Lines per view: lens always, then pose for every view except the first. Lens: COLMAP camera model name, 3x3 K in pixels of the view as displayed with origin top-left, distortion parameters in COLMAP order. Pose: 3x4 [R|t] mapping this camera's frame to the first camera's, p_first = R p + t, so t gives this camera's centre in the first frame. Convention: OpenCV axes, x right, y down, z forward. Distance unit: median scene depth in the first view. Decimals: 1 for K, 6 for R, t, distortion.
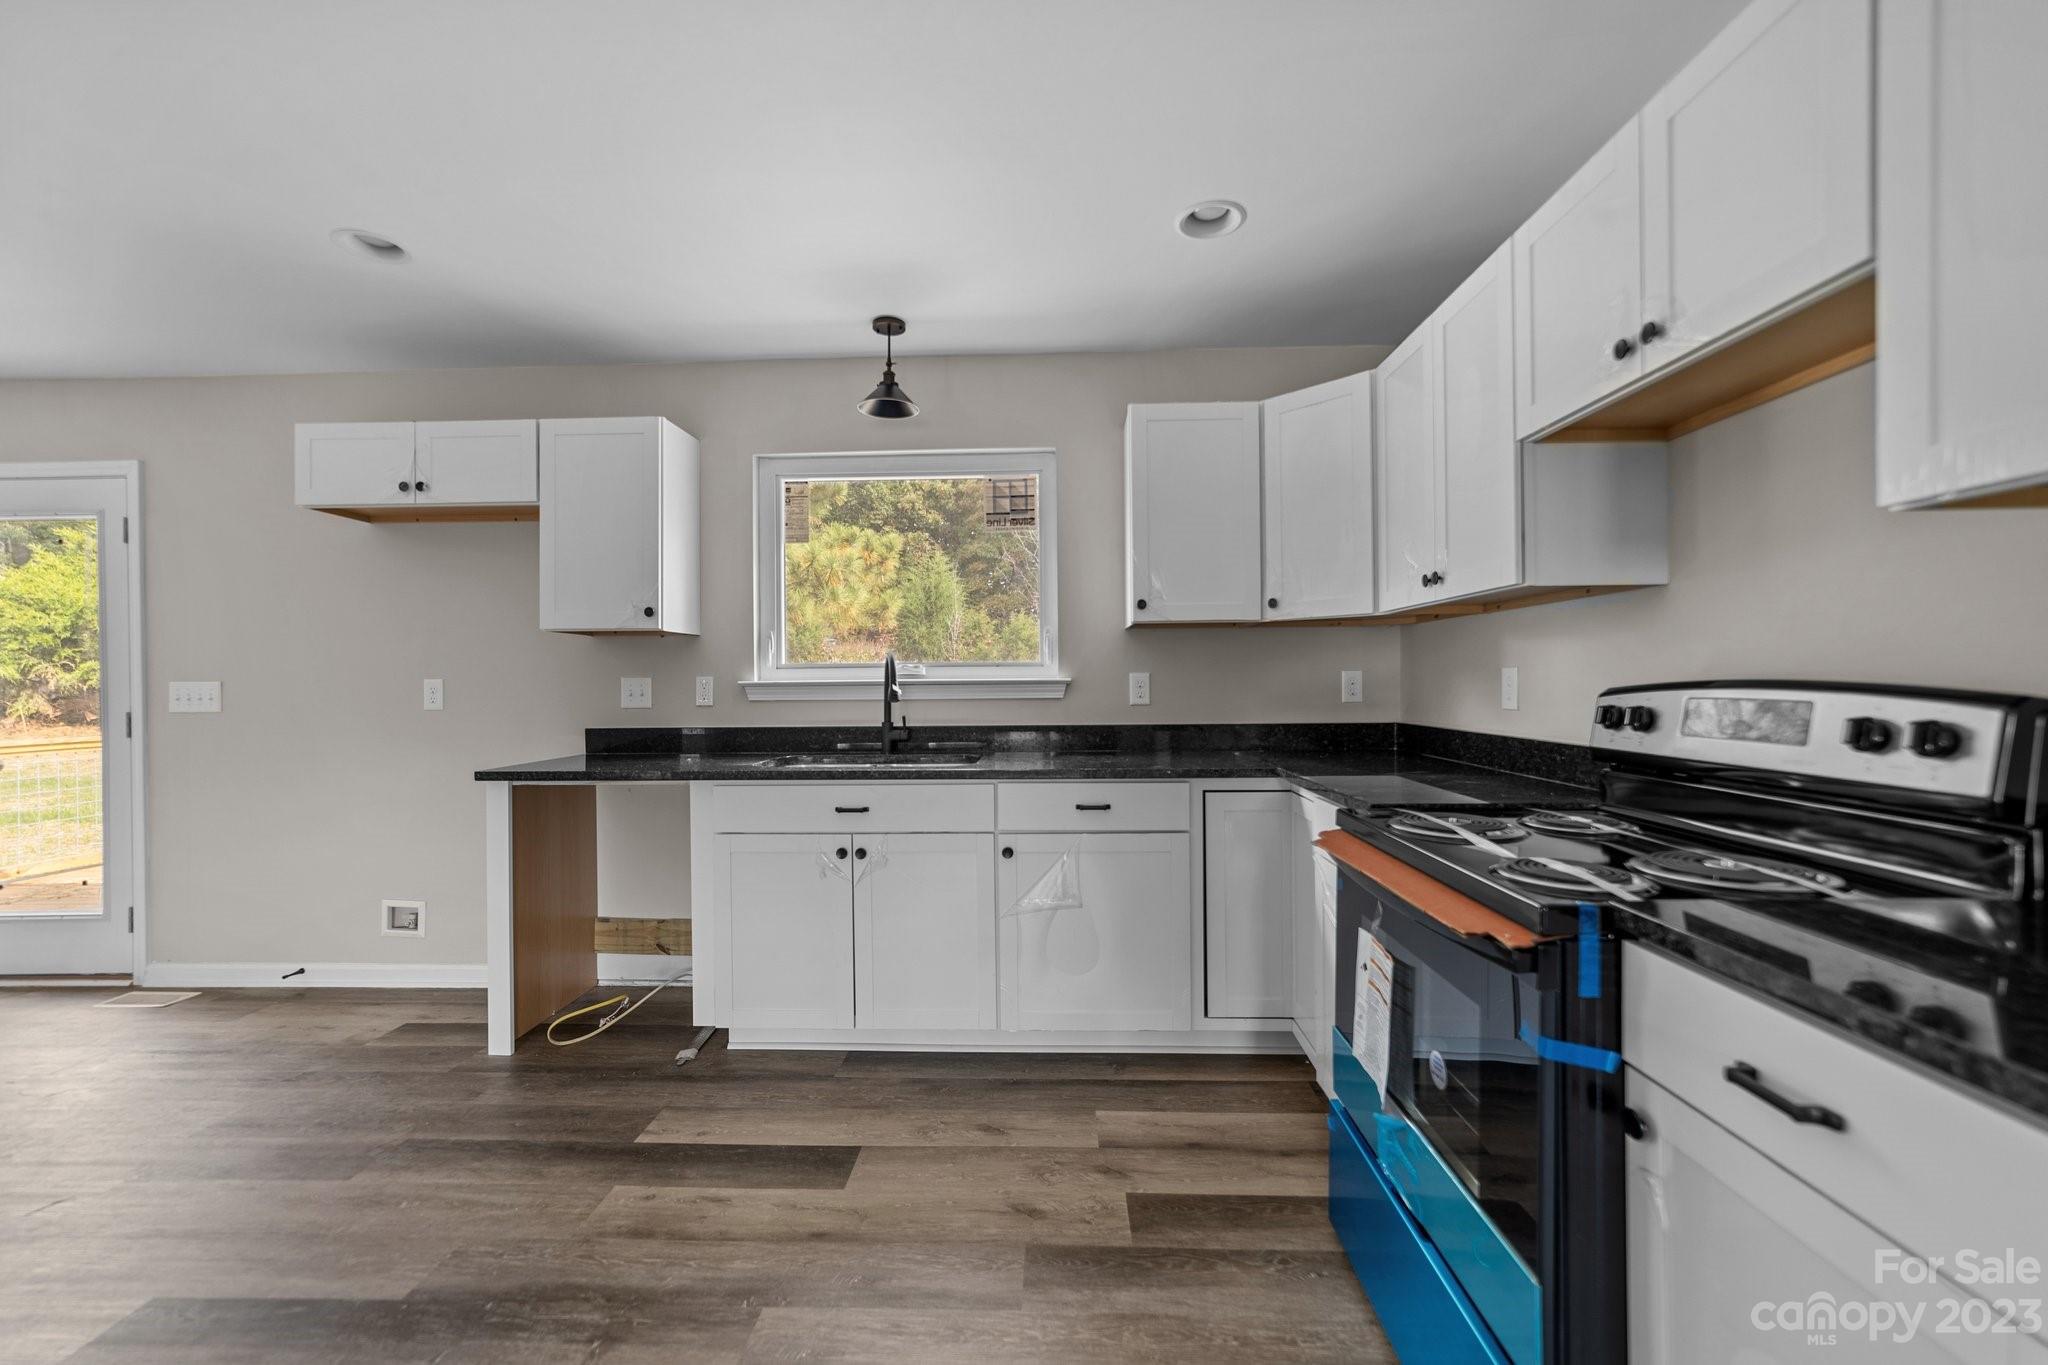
lens RADIAL K [[819.0, 0, 1024.0], [0, 819.0, 682.5], [0, 0, 1]] dist [0.001456, 0.000241]
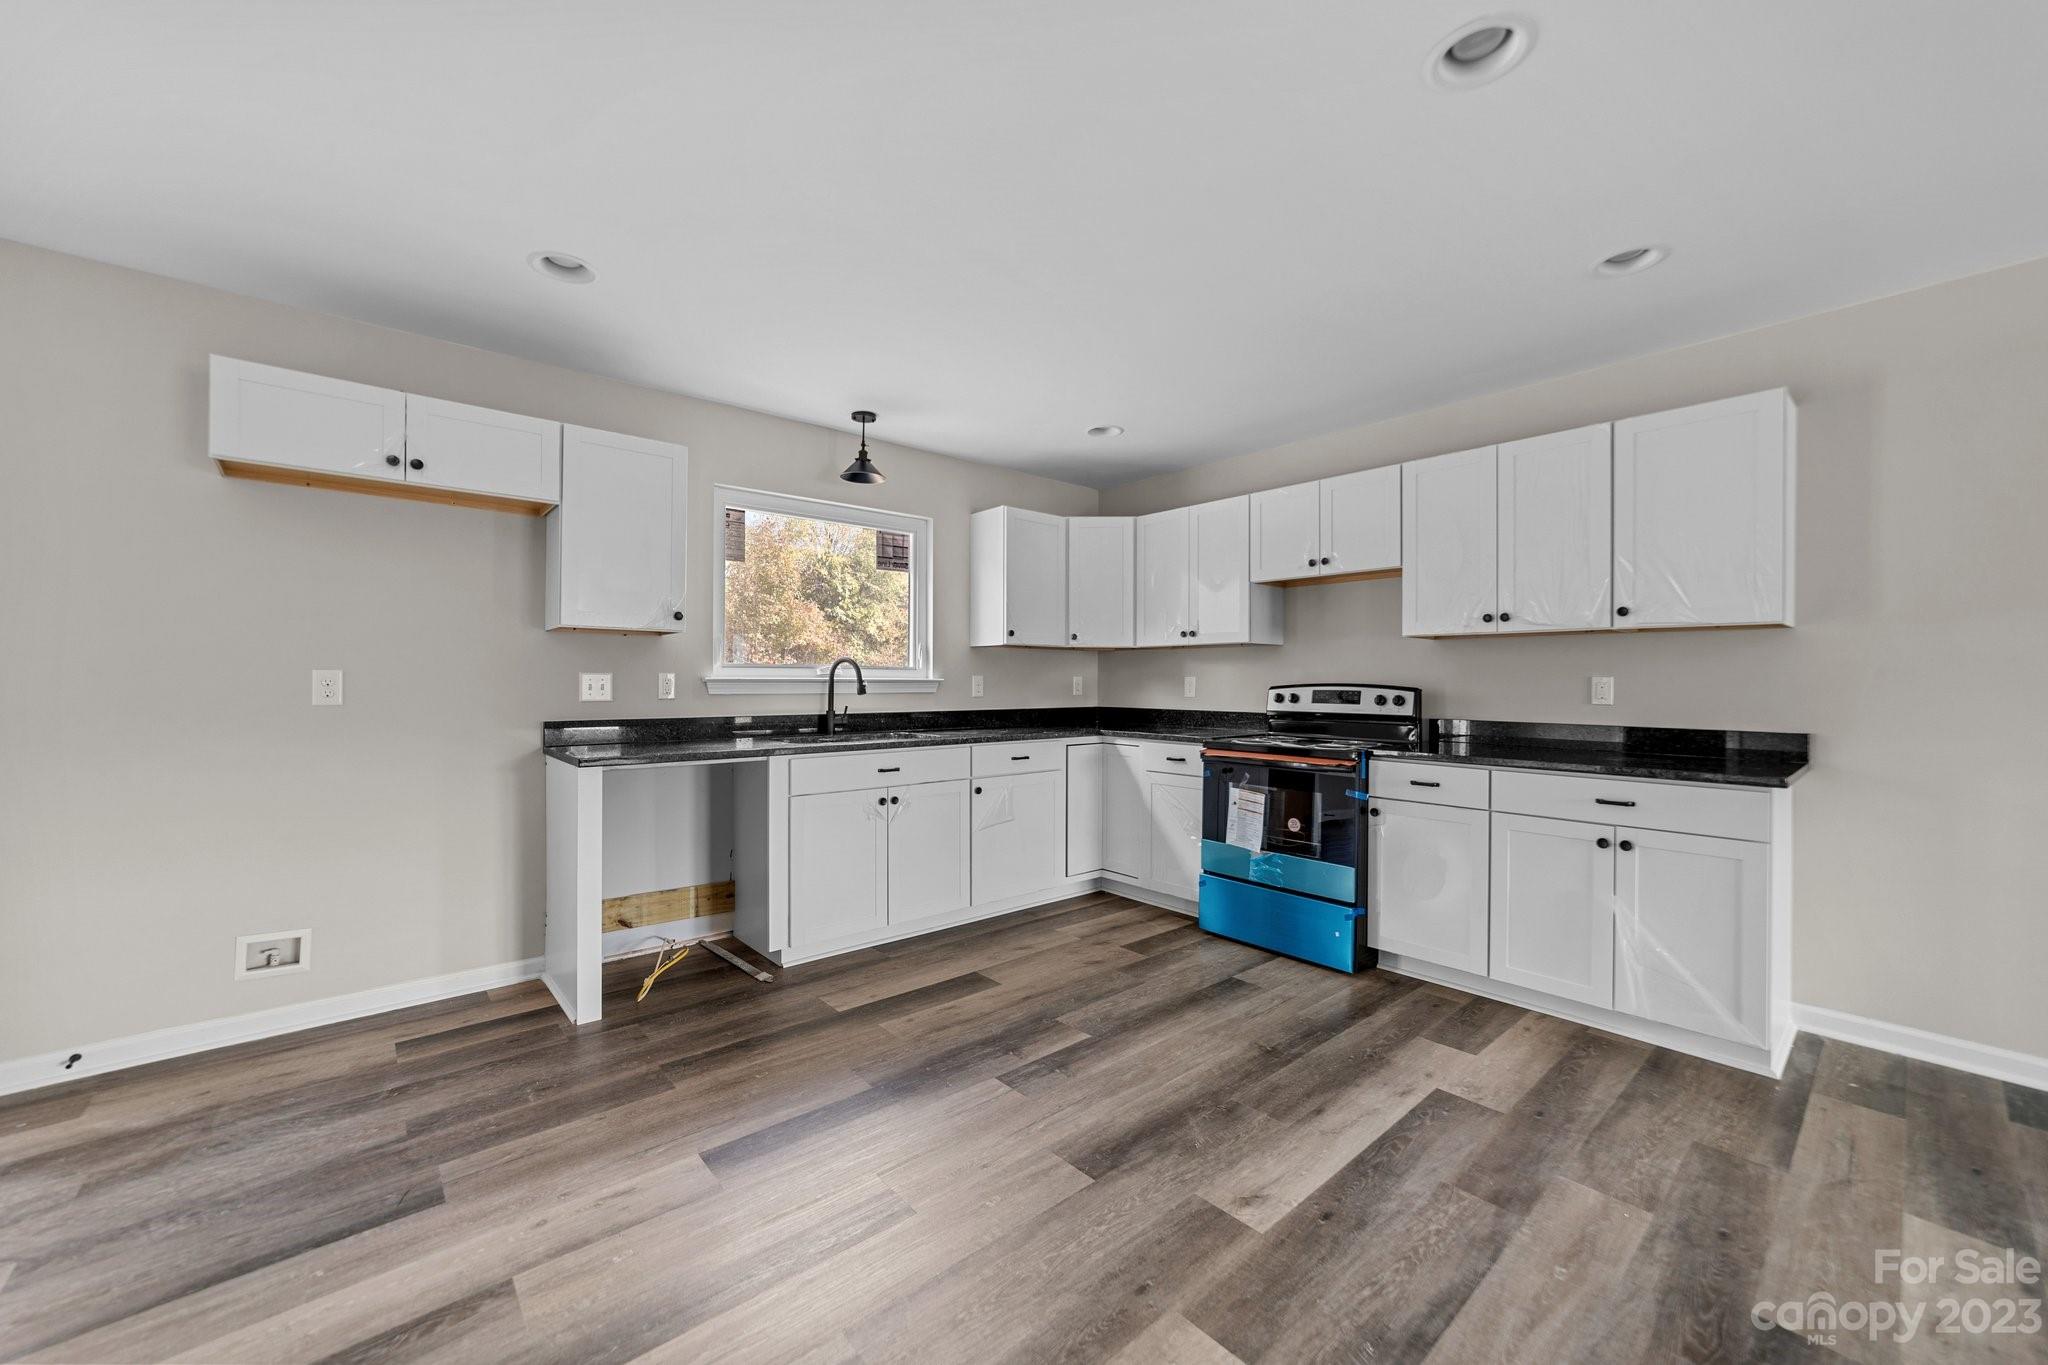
lens RADIAL K [[785.9, 0, 1024.0], [0, 785.9, 682.5], [0, 0, 1]] dist [-0.004849, -0.000025]
pose [[0.729738, 0.010885, 0.683640, -0.876902], [-0.008047, 0.999941, -0.007331, 0.011260], [-0.683679, -0.000152, 0.729783, -0.132153]]
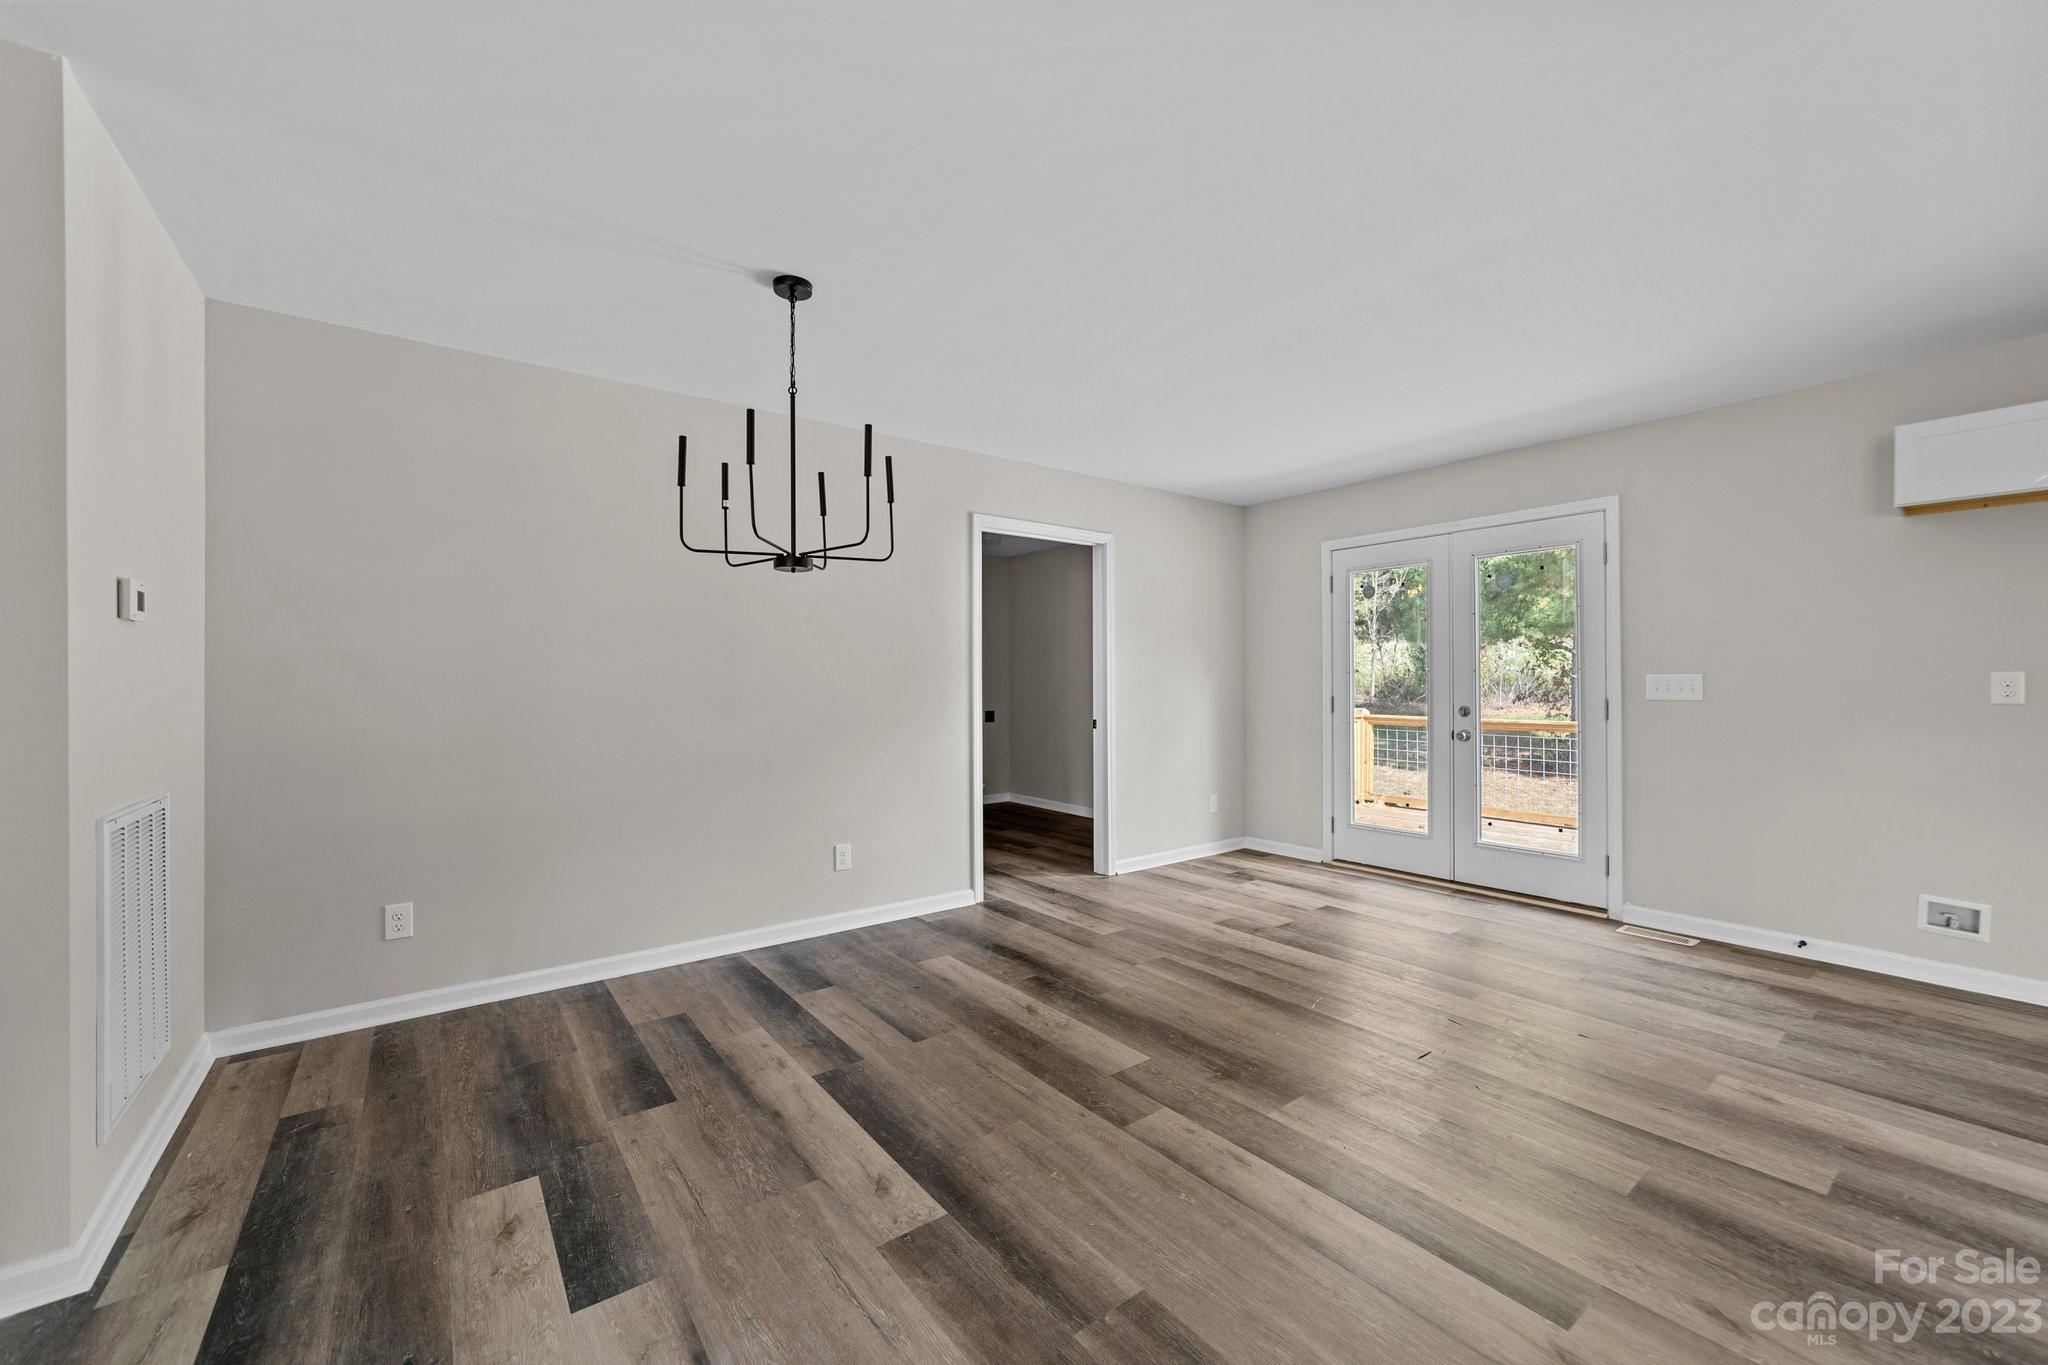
lens RADIAL K [[785.9, 0, 1024.0], [0, 785.9, 682.5], [0, 0, 1]] dist [-0.004849, -0.000025]
pose [[0.636743, 0.006511, -0.771048, -0.877368], [-0.004509, 0.999979, 0.004720, 0.010813], [0.771063, 0.000471, 0.636759, -0.520595]]
